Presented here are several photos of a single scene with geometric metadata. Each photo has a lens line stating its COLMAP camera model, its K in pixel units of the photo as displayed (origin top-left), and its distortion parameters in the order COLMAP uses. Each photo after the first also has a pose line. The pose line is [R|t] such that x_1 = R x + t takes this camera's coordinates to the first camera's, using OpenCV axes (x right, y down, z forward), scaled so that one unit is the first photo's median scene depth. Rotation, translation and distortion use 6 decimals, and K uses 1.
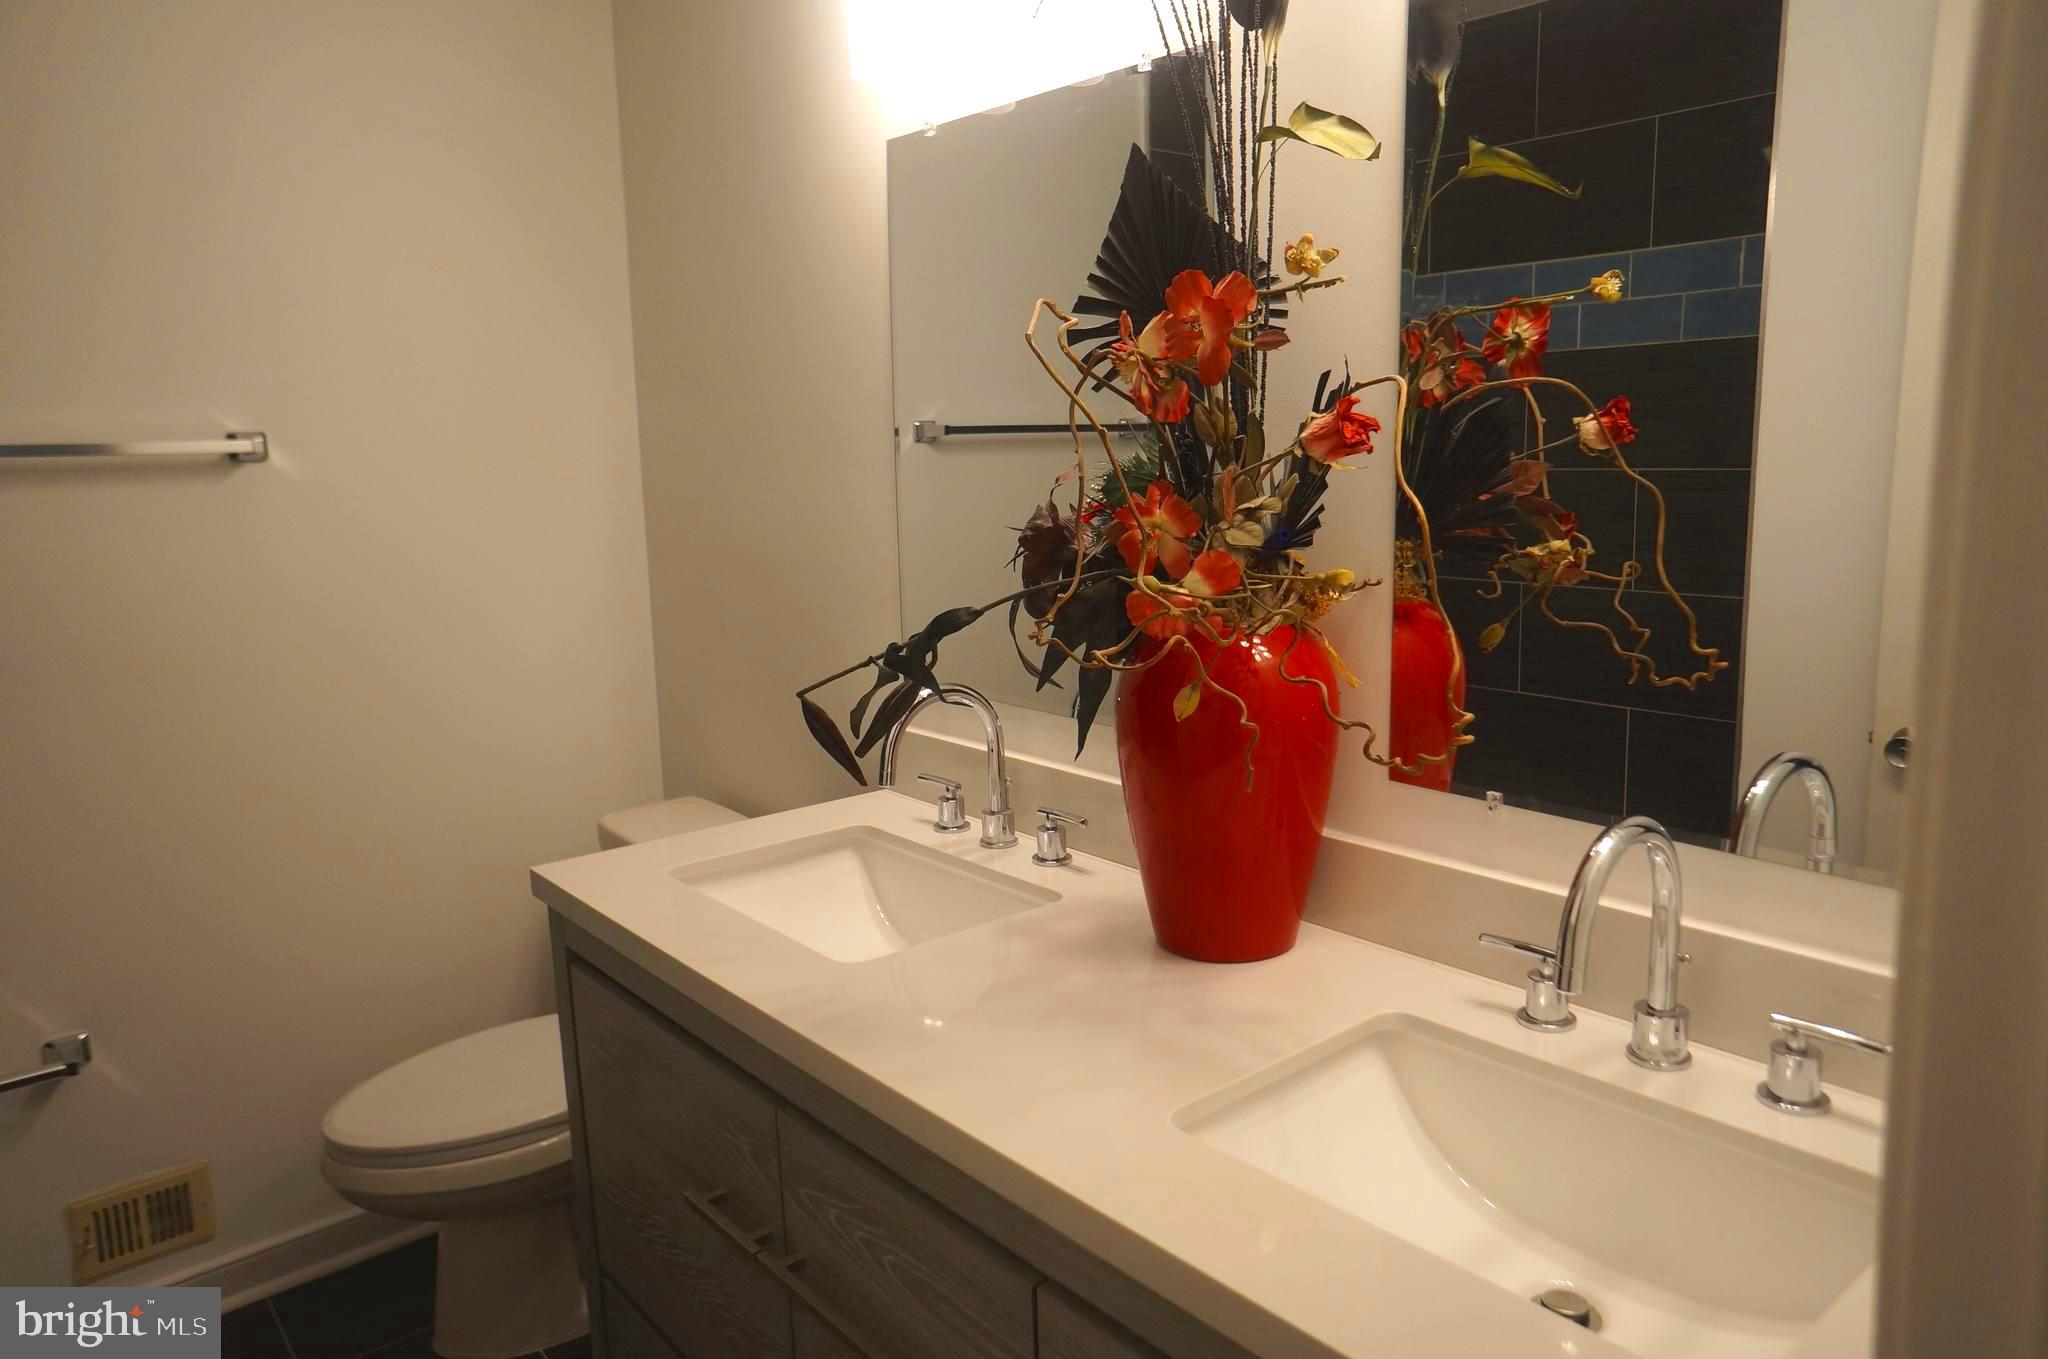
lens RADIAL K [[1388.5, 0, 1020.0], [0, 1388.5, 680.1], [0, 0, 1]] dist [-0.063537, 0.086147]
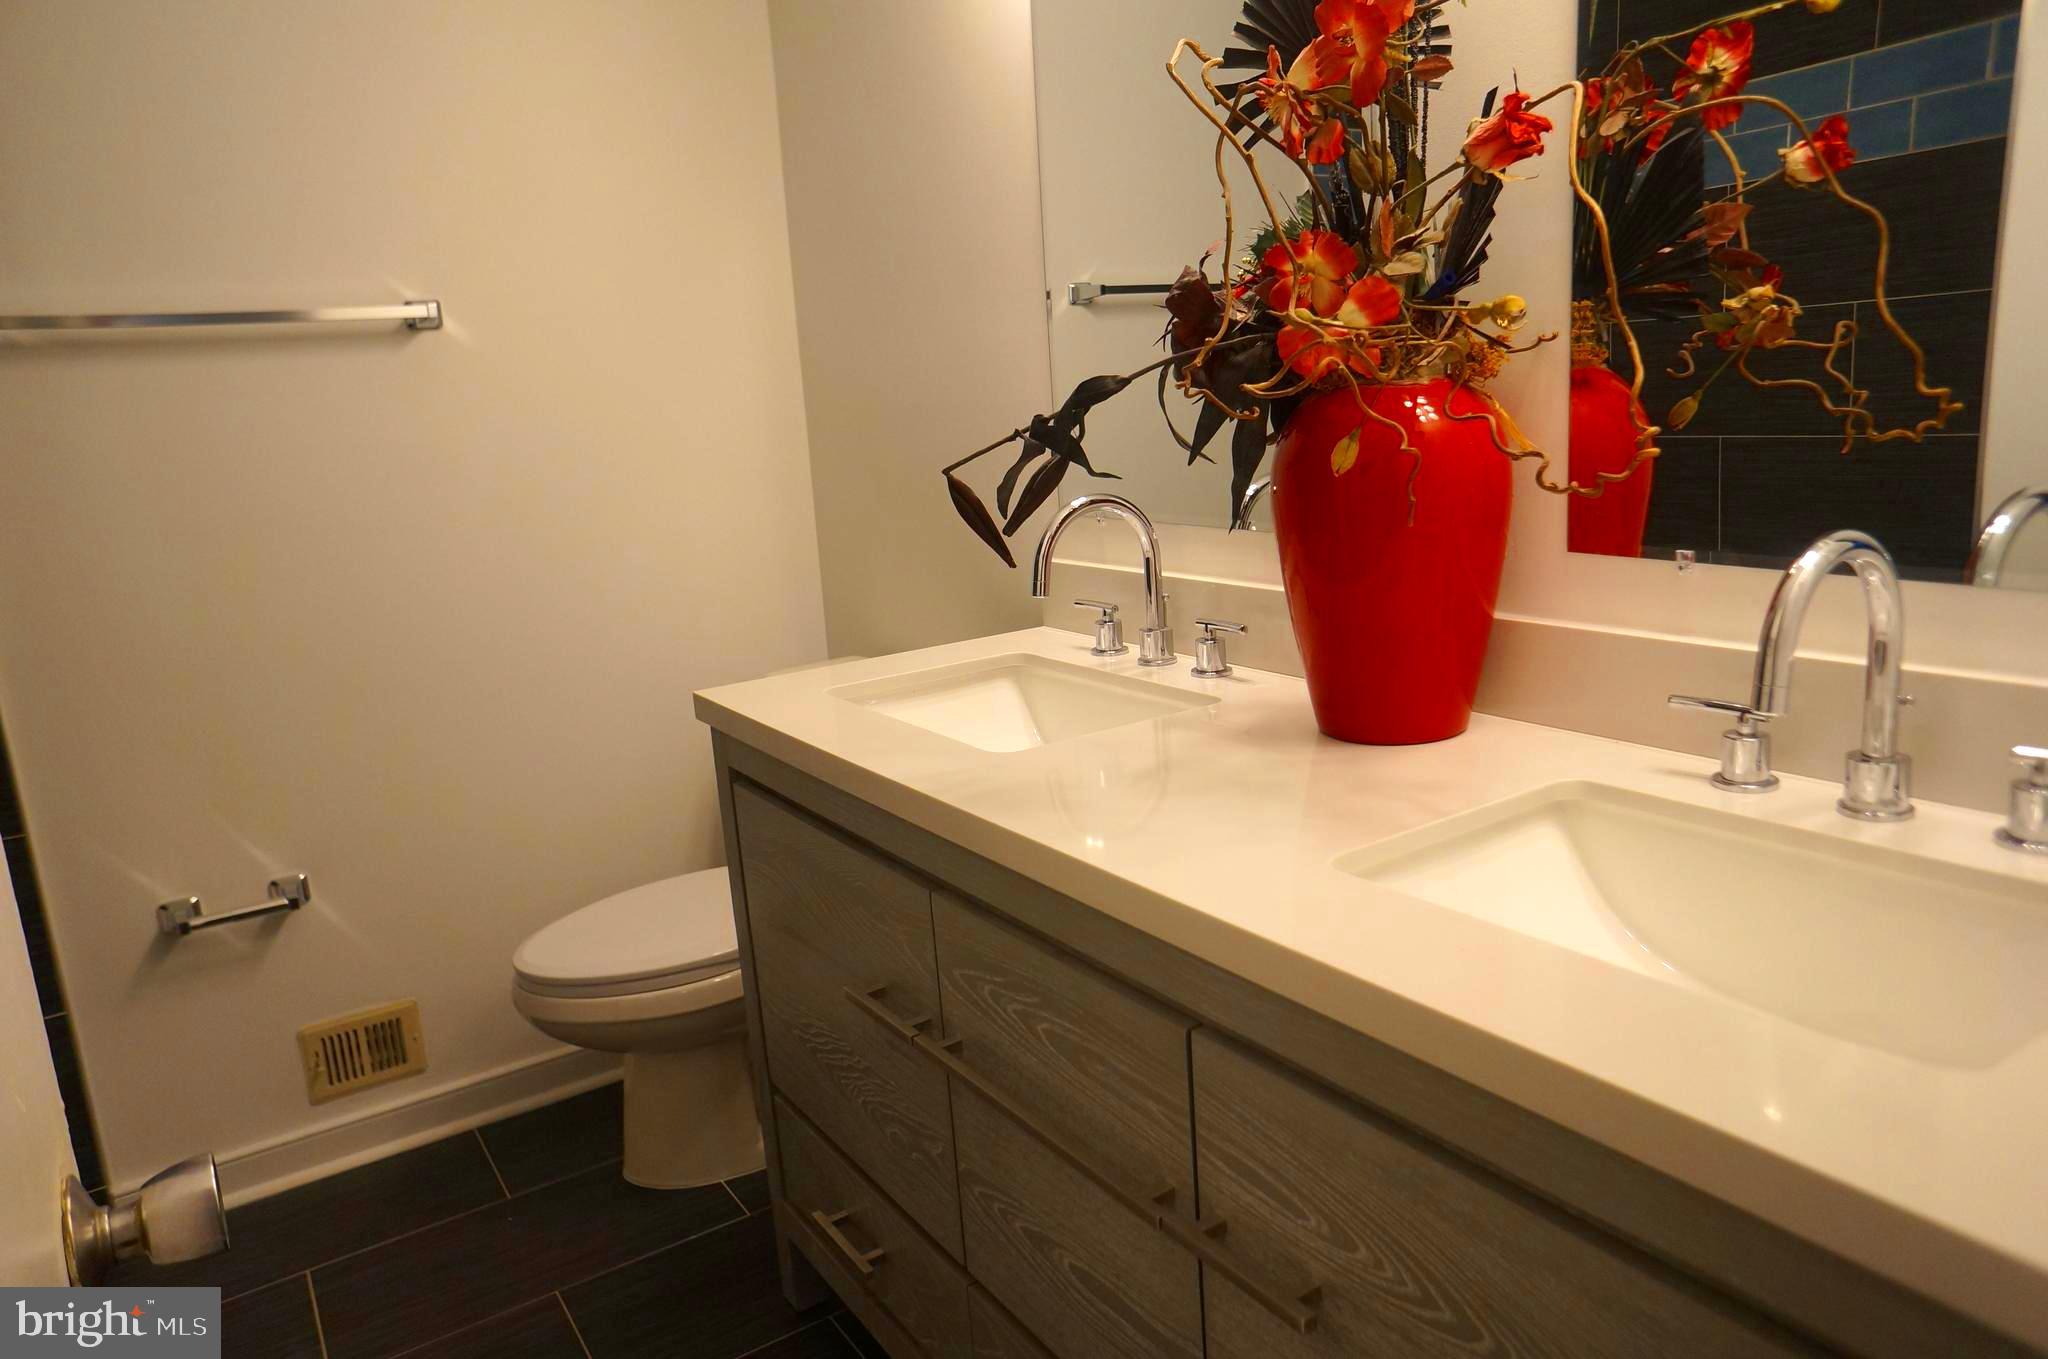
lens RADIAL K [[1388.5, 0, 1018.0], [0, 1388.5, 686.9], [0, 0, 1]] dist [-0.063537, 0.086147]
pose [[0.991947, -0.015318, -0.125721, 0.013426], [0.020696, 0.998920, 0.041588, 0.121750], [0.124948, -0.043855, 0.991194, 0.024080]]
